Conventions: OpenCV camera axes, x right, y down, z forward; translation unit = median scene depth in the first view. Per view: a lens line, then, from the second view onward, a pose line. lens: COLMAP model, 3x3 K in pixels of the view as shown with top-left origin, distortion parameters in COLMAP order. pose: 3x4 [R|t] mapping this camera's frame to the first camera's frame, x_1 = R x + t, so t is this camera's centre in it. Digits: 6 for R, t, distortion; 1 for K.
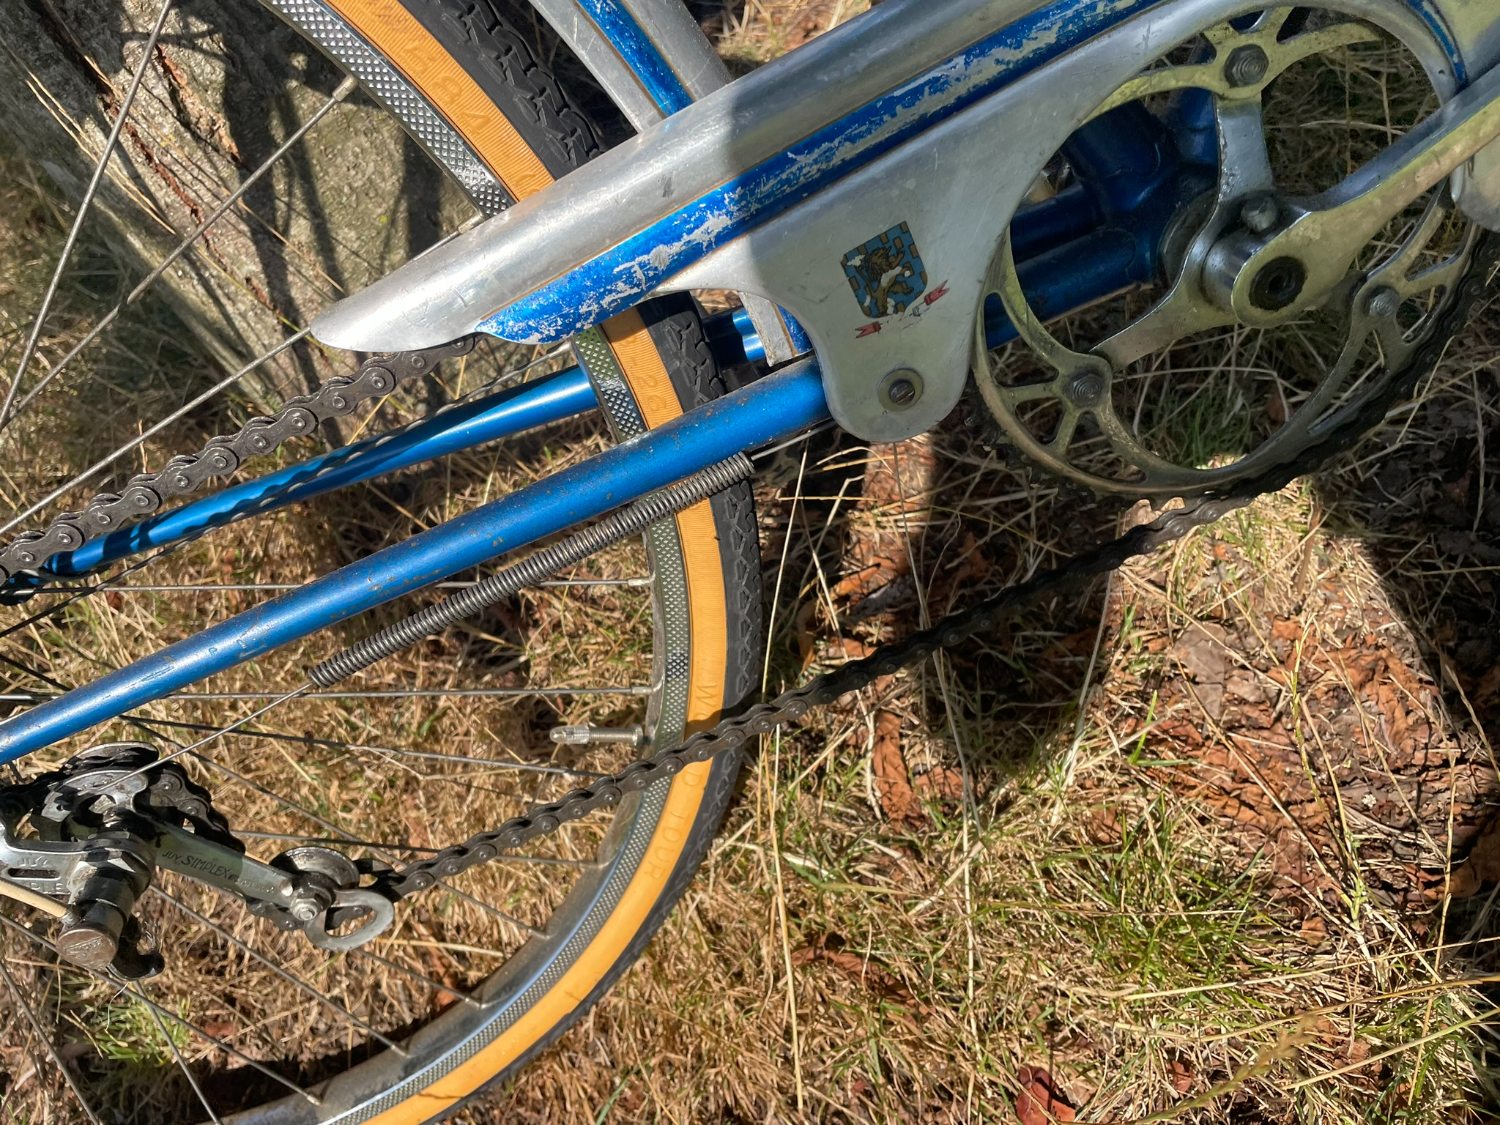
lens RADIAL K [[1127.4, 0, 793.2], [0, 1127.4, 561.3], [0, 0, 1]] dist [0.049098, -0.094586]
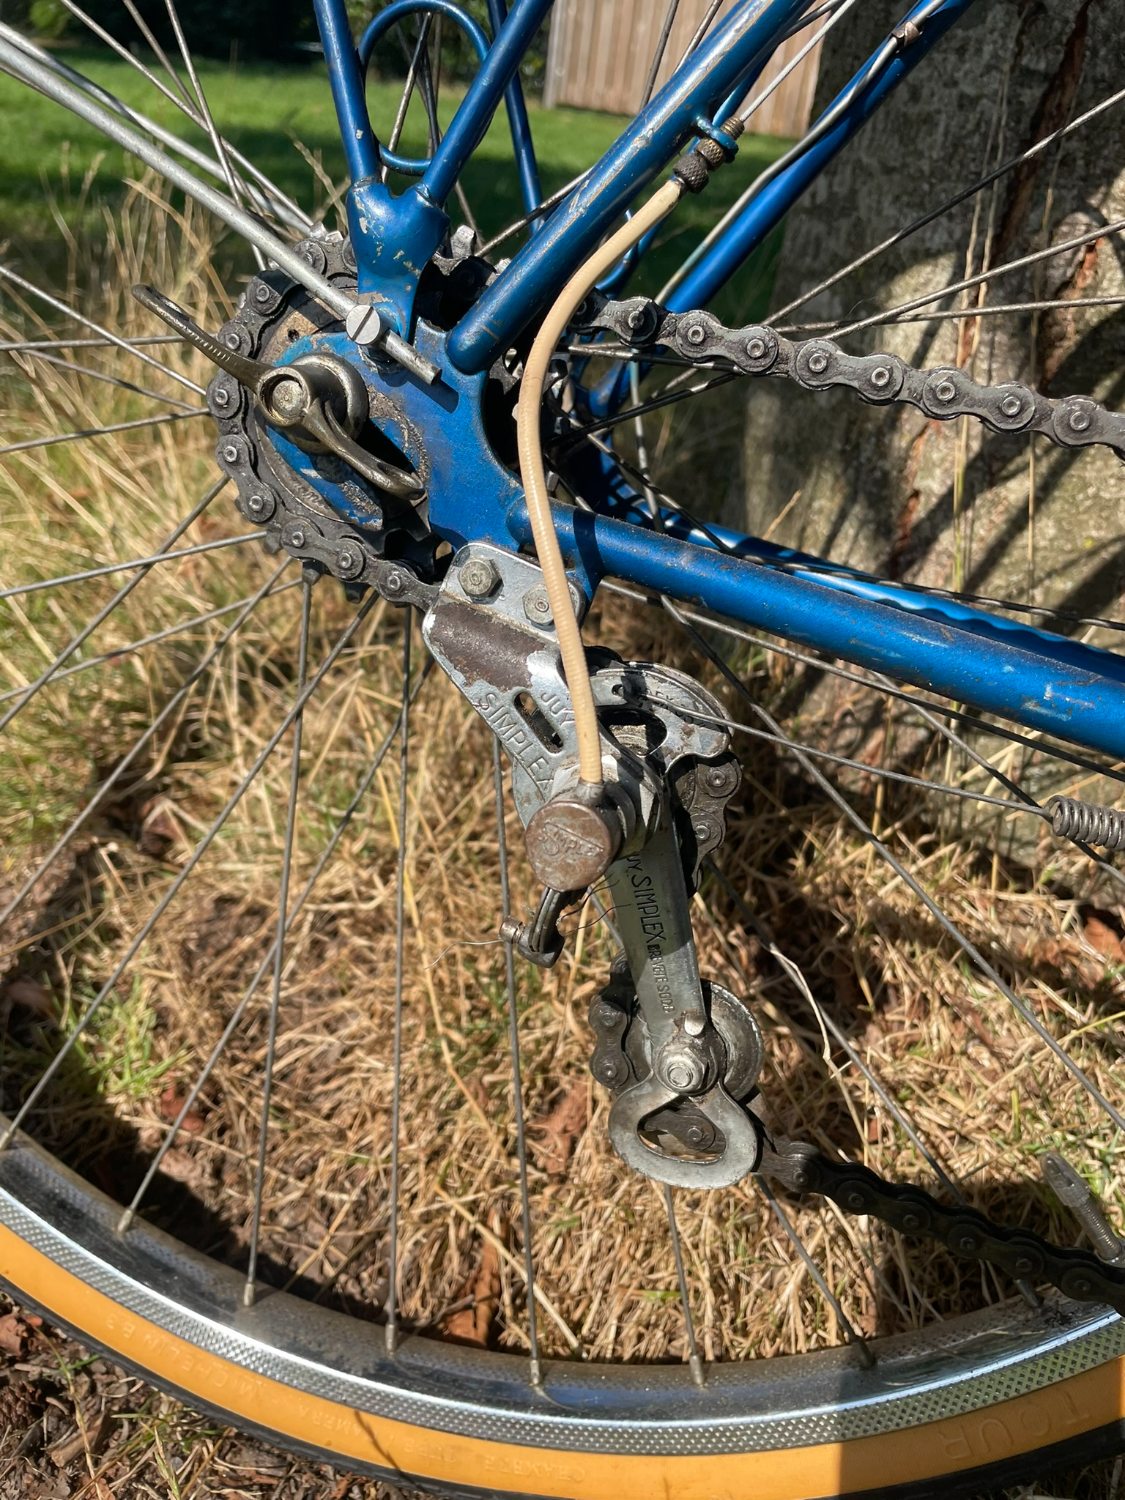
lens RADIAL K [[1155.3, 0, 562.5], [0, 1155.3, 750.0], [0, 0, 1]] dist [0.078138, -0.101878]
pose [[0.707141, 0.644000, -0.291917, -0.291703], [-0.705320, 0.671516, -0.227136, 0.279479], [0.049751, 0.366512, 0.929082, 0.236430]]
